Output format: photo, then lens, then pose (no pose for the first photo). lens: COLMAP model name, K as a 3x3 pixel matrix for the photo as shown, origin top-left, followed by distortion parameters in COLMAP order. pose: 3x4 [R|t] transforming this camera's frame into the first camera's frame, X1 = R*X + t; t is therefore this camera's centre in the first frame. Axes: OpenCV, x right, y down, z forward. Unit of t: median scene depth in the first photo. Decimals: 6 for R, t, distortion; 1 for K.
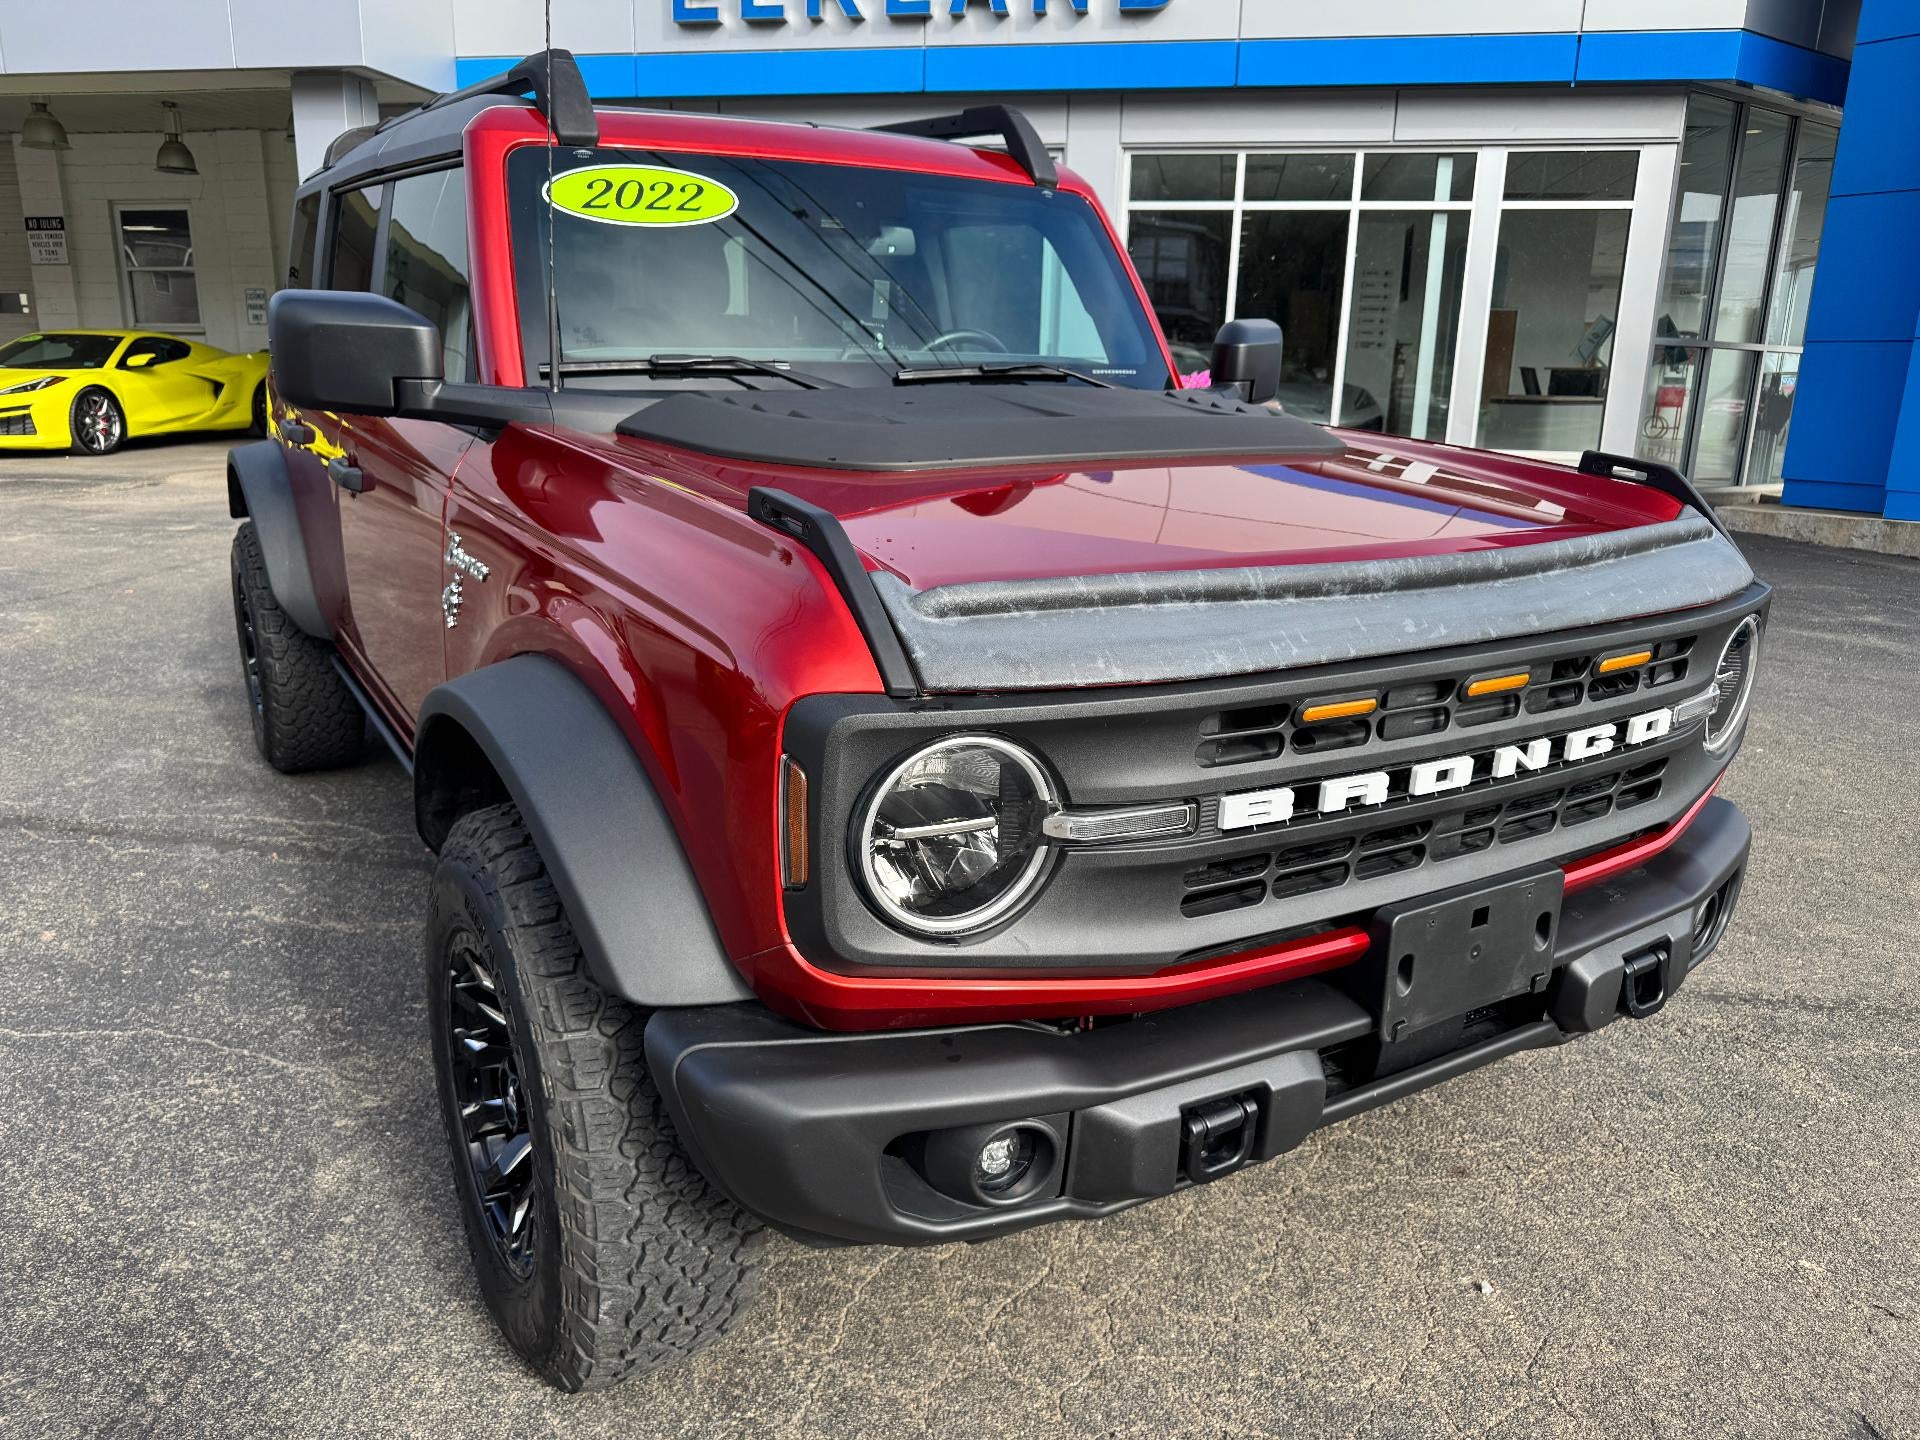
lens RADIAL K [[1359.6, 0, 949.9], [0, 1359.6, 729.3], [0, 0, 1]] dist [0.035293, -0.044416]
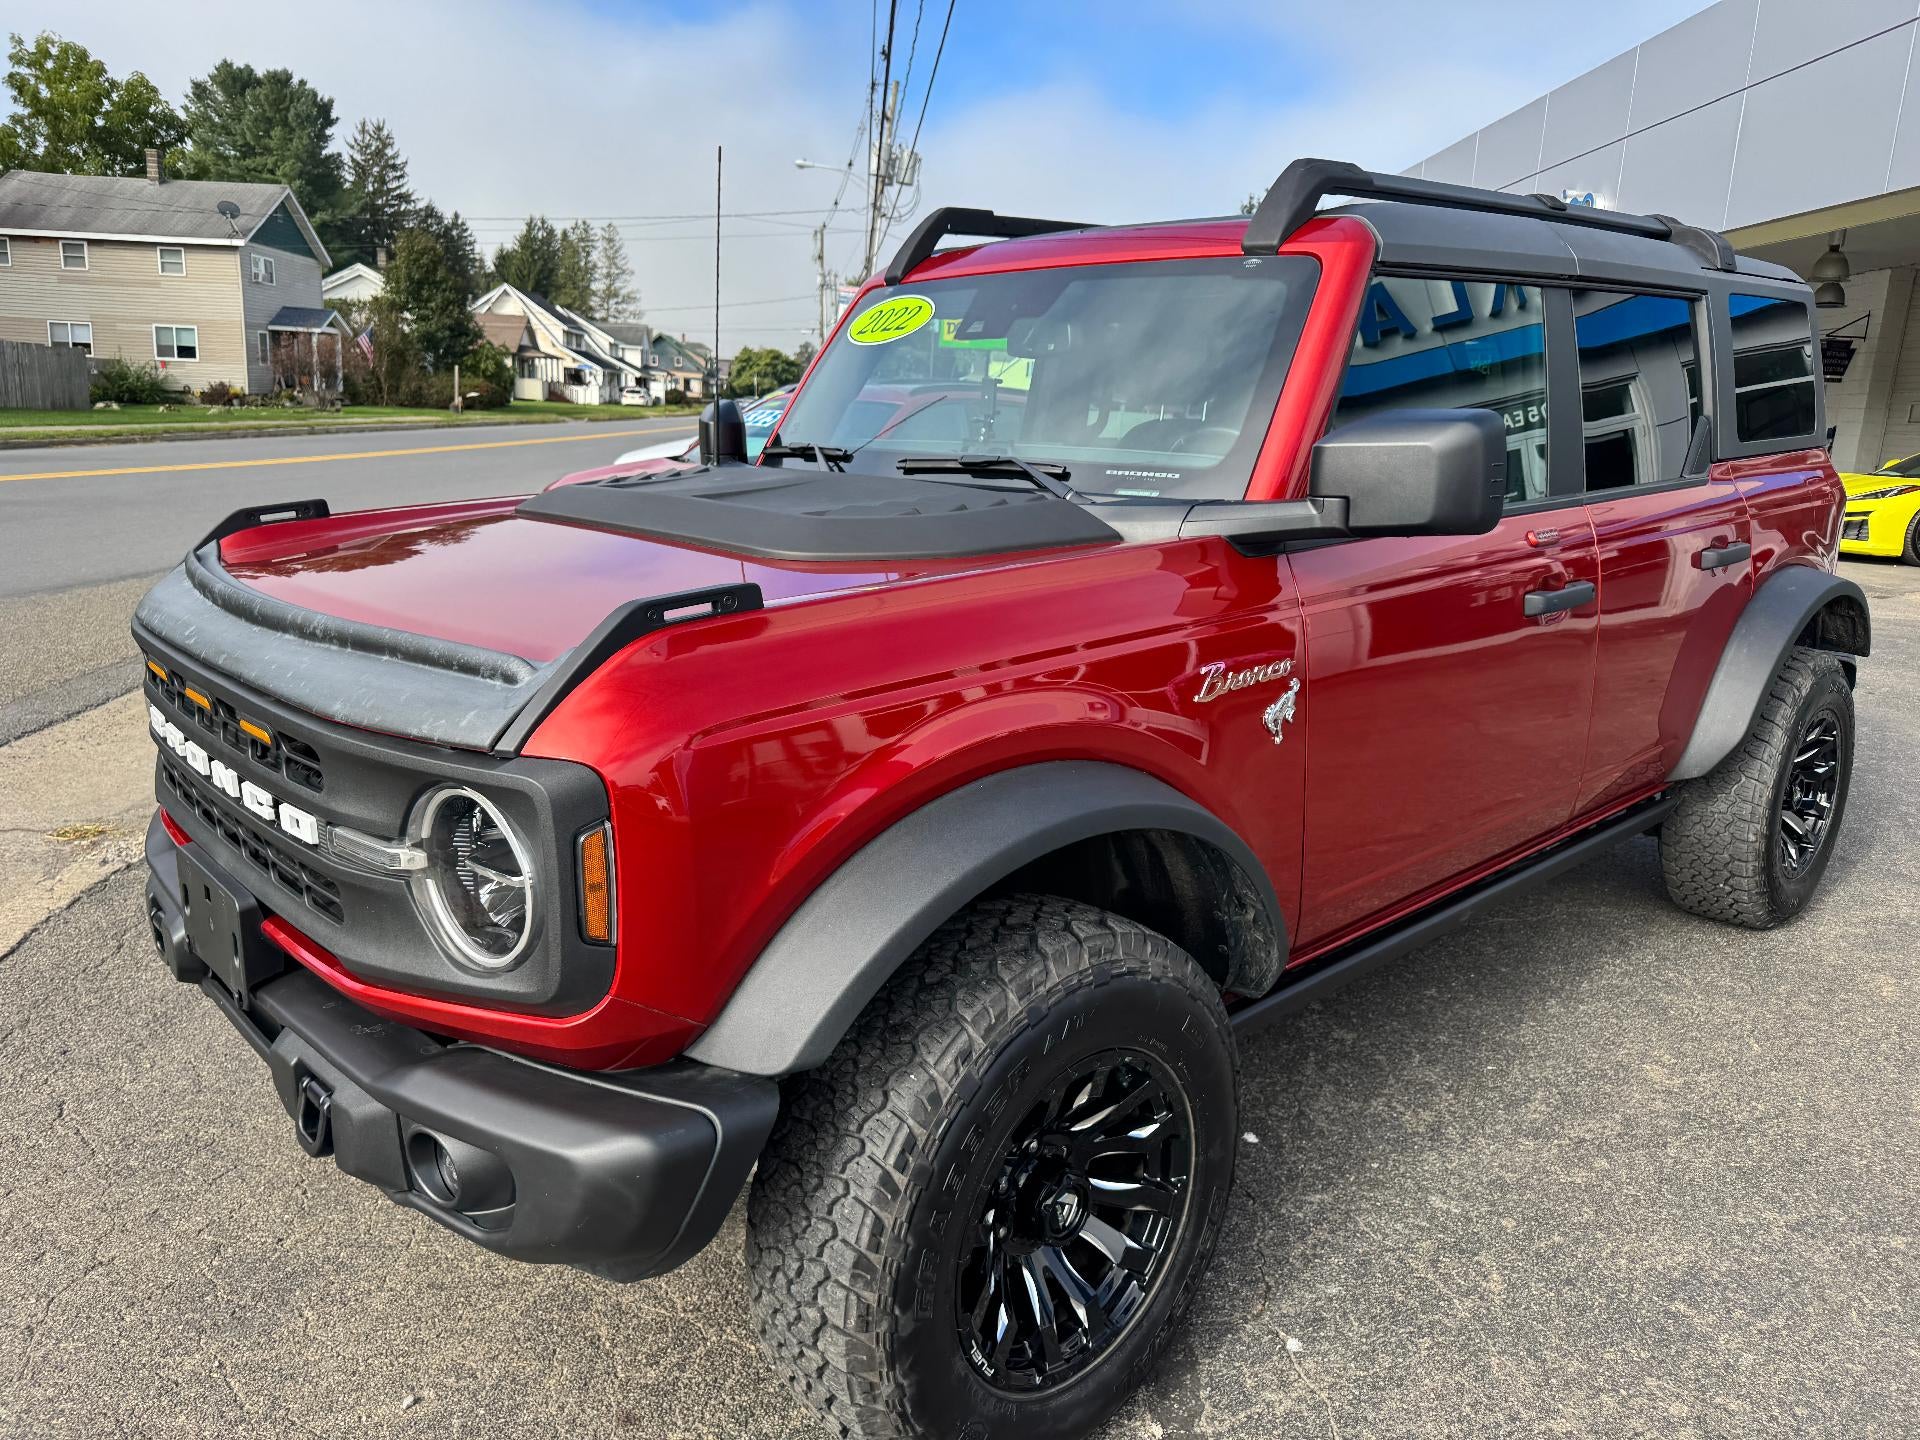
lens RADIAL K [[1359.6, 0, 953.7], [0, 1359.6, 724.5], [0, 0, 1]] dist [0.035293, -0.044416]
pose [[0.184098, 0.210373, -0.960131, 1.245838], [-0.287081, 0.945742, 0.152174, -0.285485], [0.940049, 0.247620, 0.234504, 0.994392]]
